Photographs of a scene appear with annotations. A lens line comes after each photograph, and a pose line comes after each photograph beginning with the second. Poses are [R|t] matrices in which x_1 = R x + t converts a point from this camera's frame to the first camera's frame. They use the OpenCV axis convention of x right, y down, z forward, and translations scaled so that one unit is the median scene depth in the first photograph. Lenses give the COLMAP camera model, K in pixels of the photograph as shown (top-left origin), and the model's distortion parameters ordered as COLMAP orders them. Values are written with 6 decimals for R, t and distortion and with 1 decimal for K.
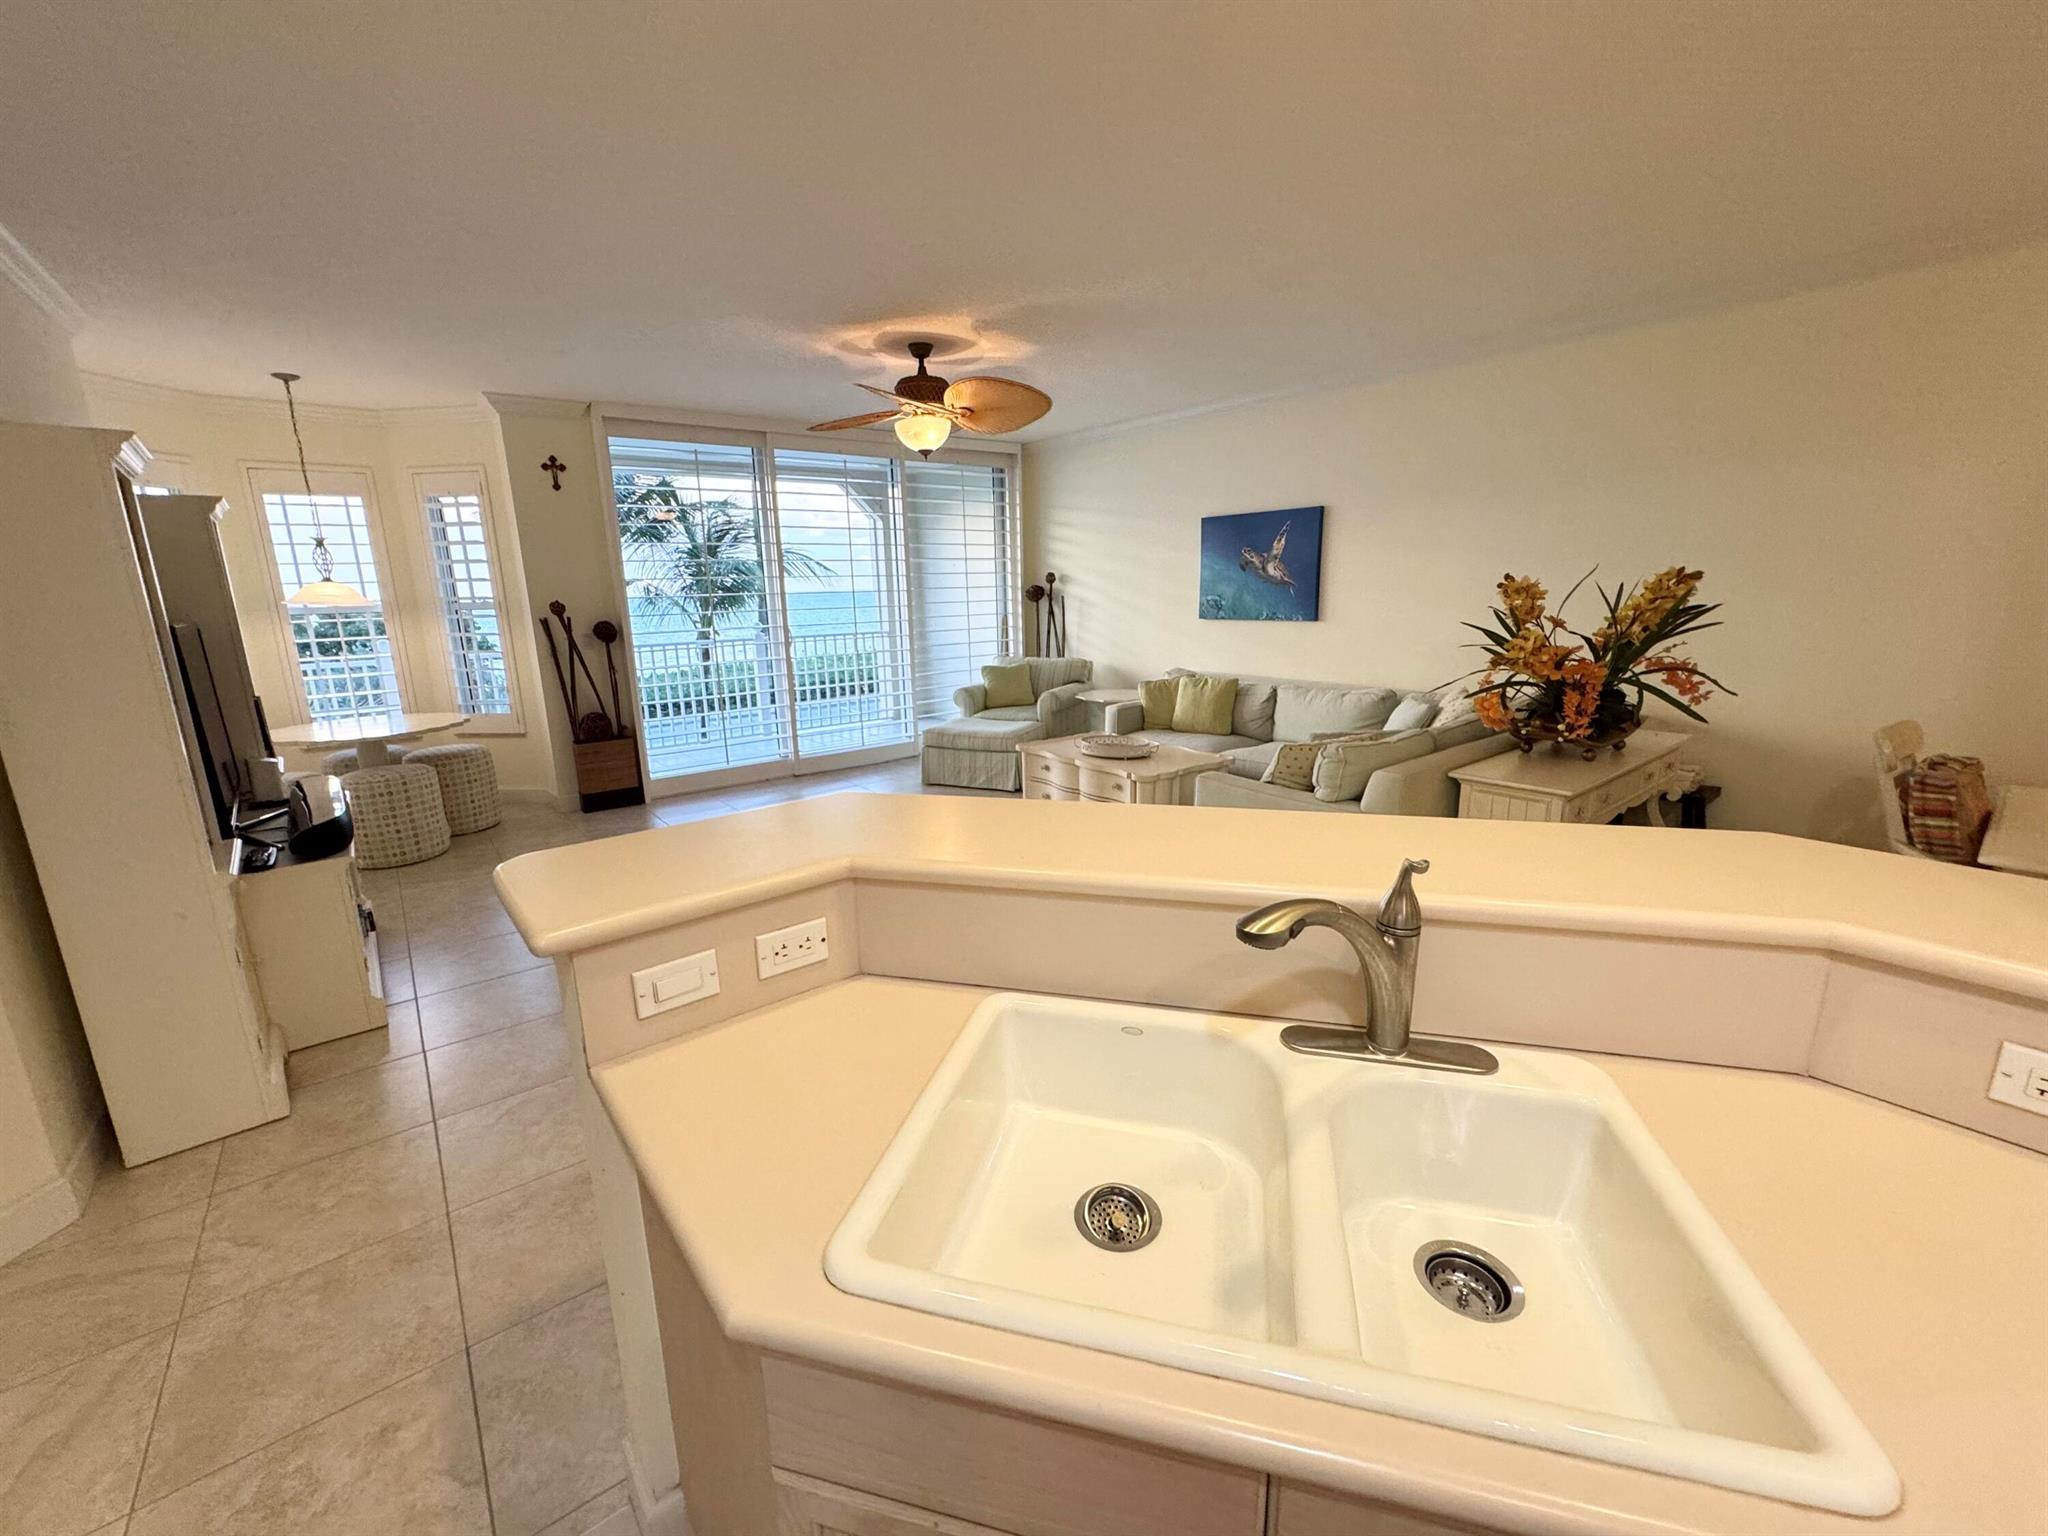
lens RADIAL K [[817.0, 0, 1021.5], [0, 817.0, 769.2], [0, 0, 1]] dist [-0.003123, 0.000553]
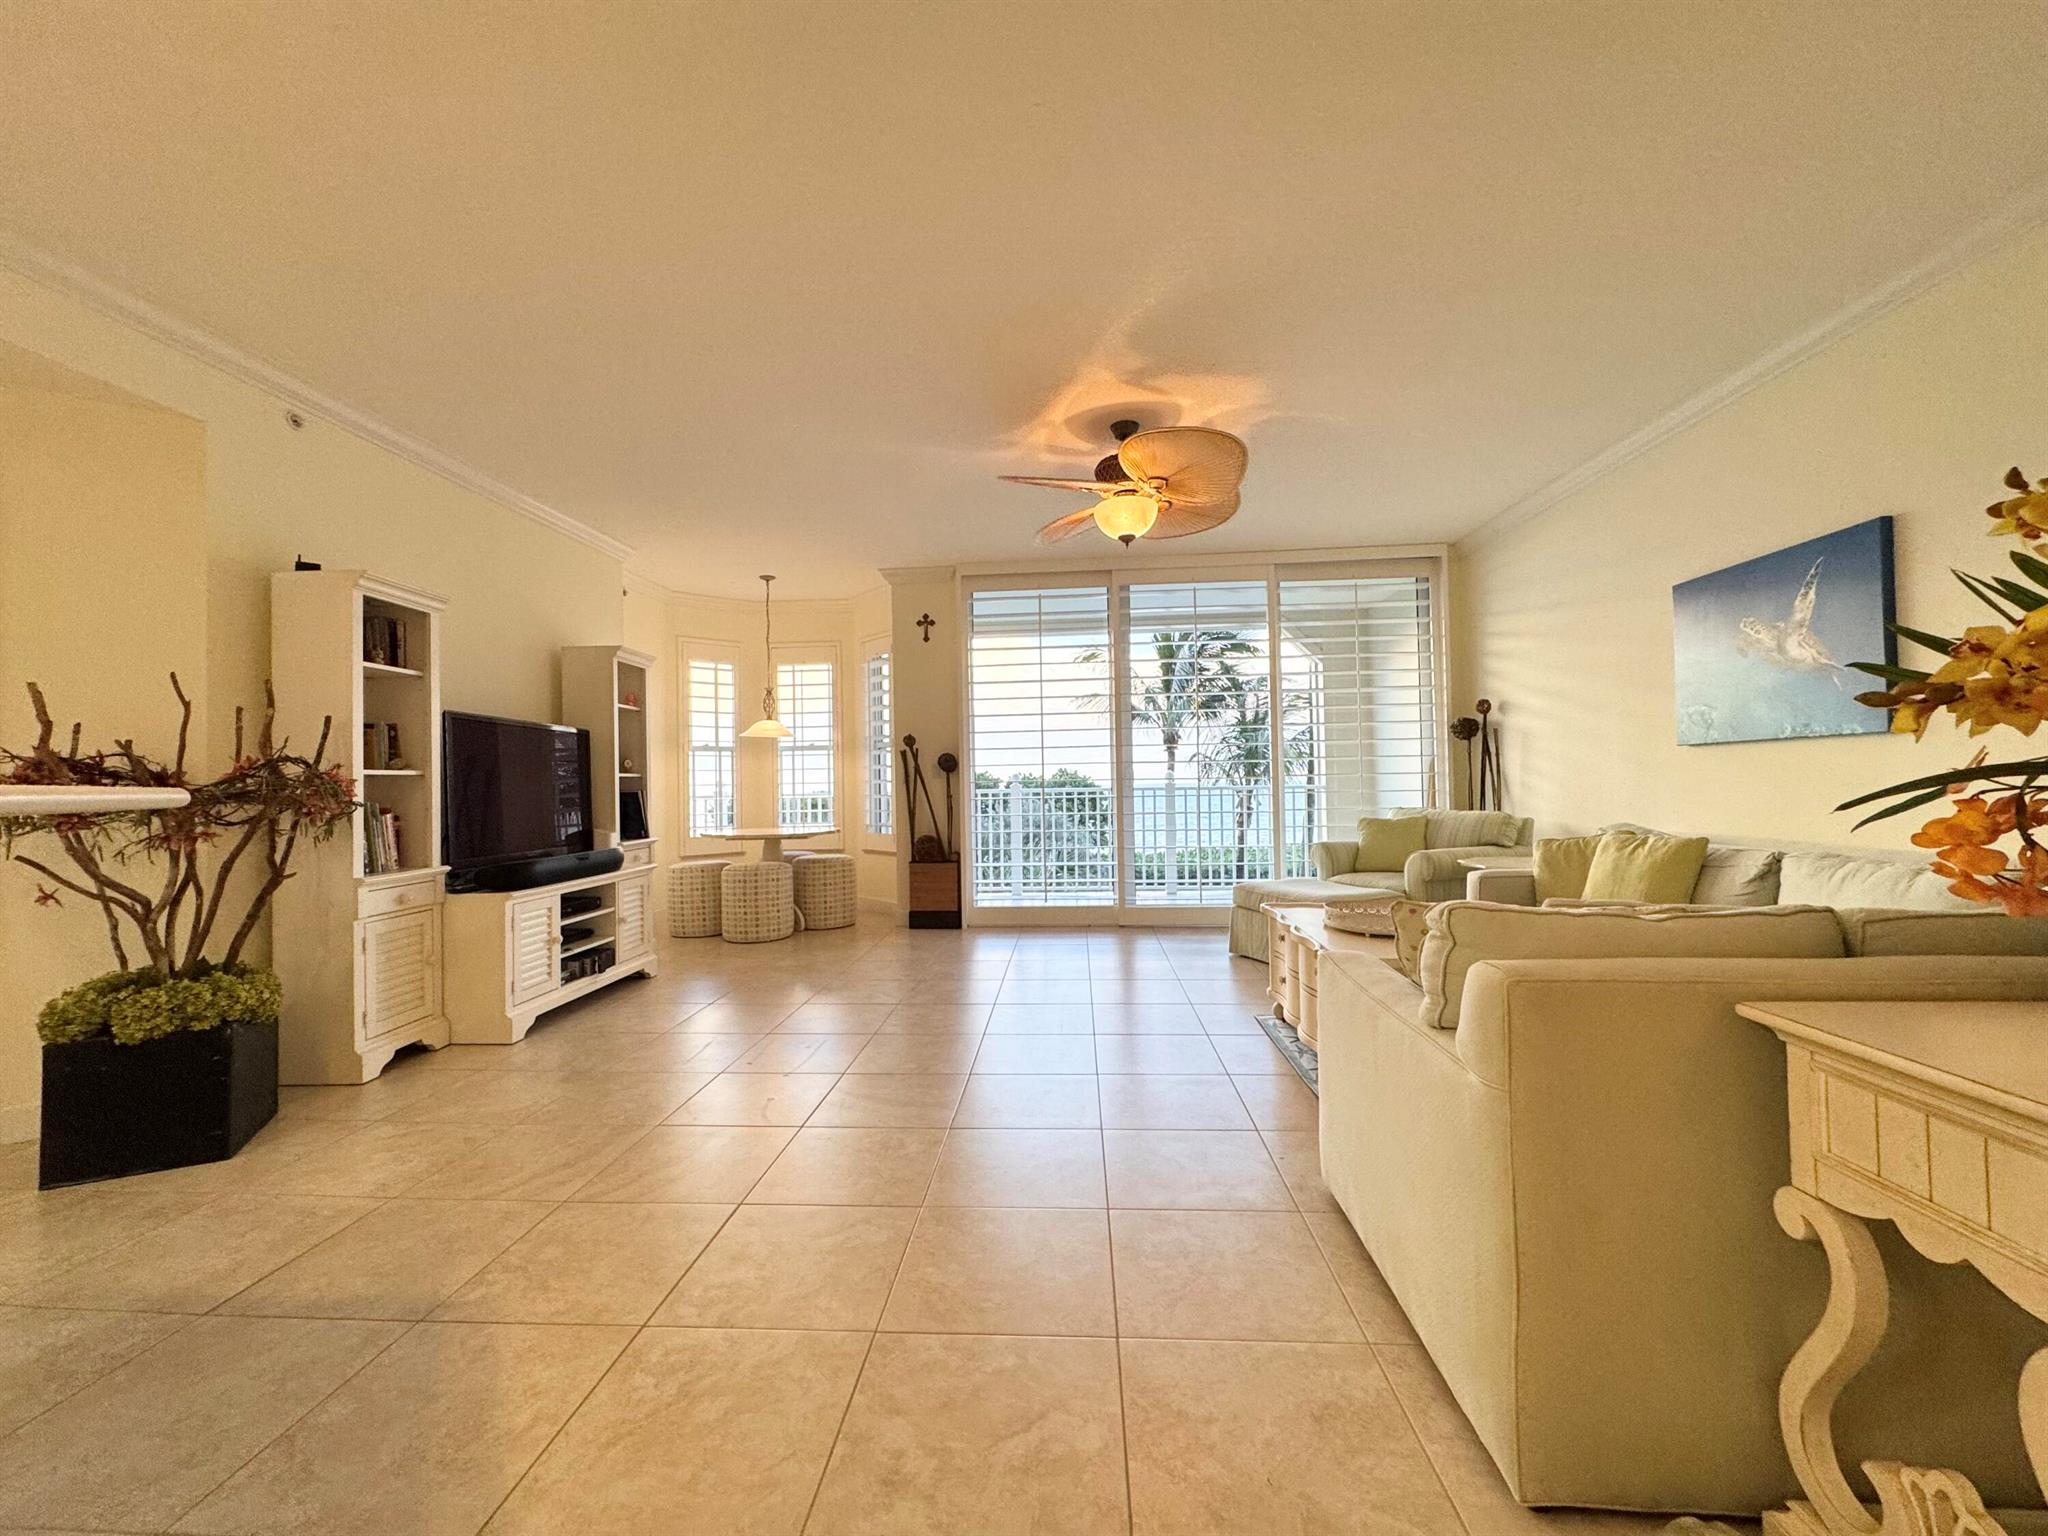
lens RADIAL K [[817.0, 0, 1020.9], [0, 817.0, 767.0], [0, 0, 1]] dist [-0.003123, 0.000553]
pose [[0.739708, -0.002861, -0.672922, 0.291172], [-0.148804, 0.974540, -0.167716, 0.005145], [0.656269, 0.224194, 0.720450, 0.277274]]
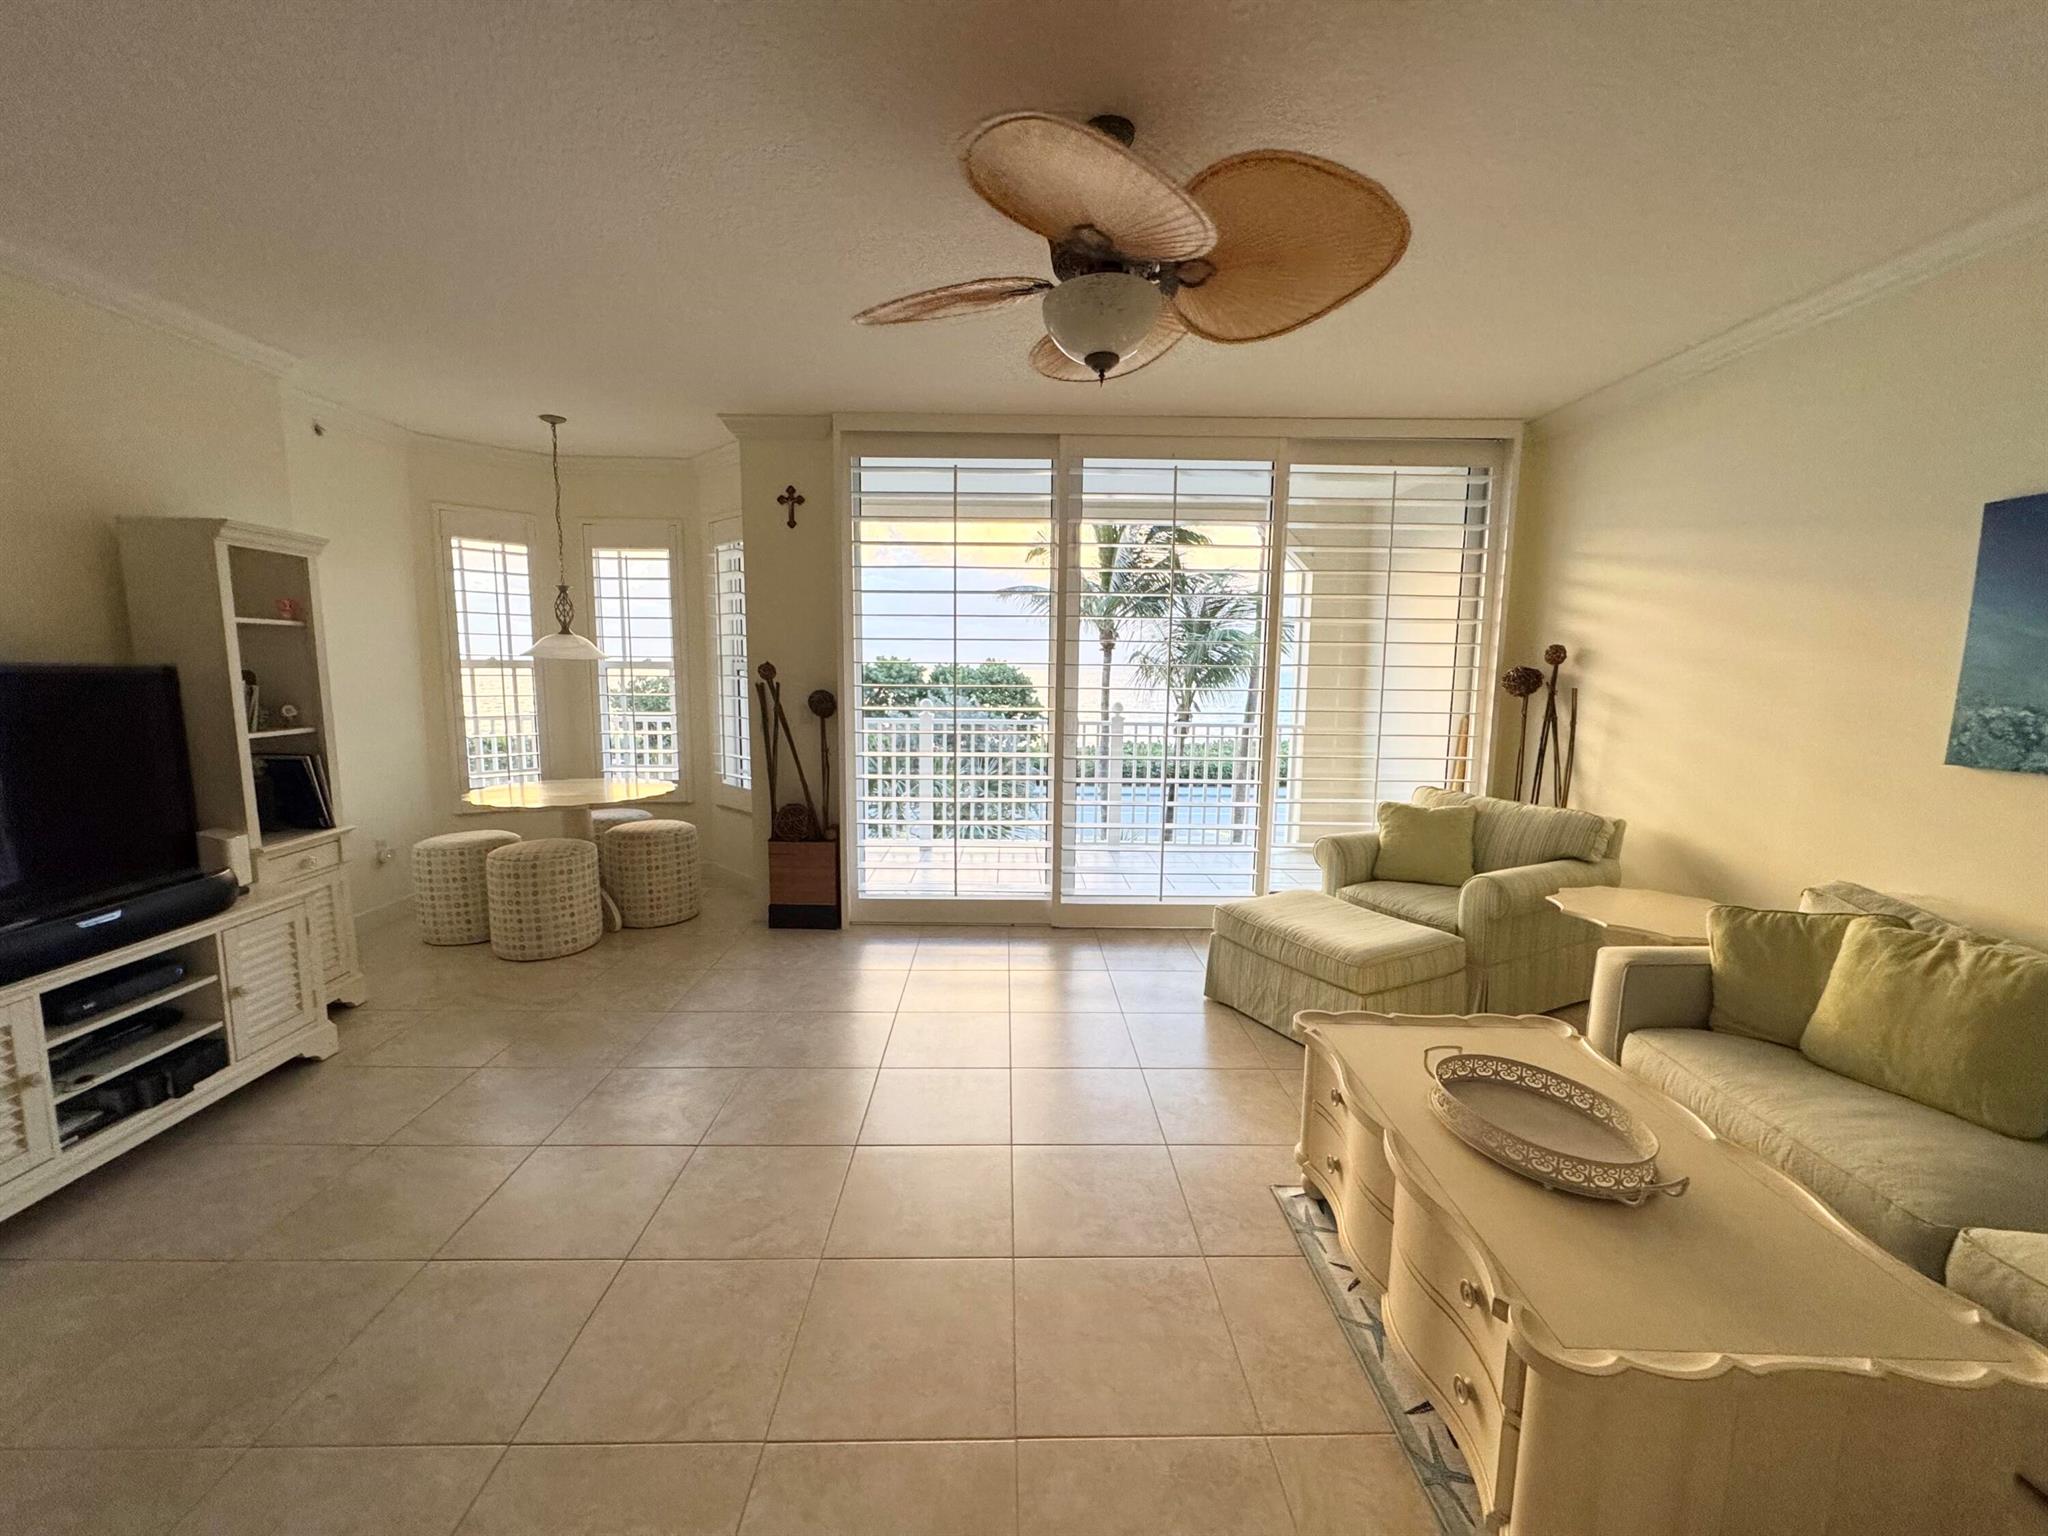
lens RADIAL K [[817.0, 0, 1021.4], [0, 817.0, 767.7], [0, 0, 1]] dist [-0.003123, 0.000553]
pose [[0.794473, 0.107582, -0.597695, 0.112452], [-0.164009, 0.985623, -0.040598, -0.106182], [0.584734, 0.130281, 0.800695, 0.488662]]
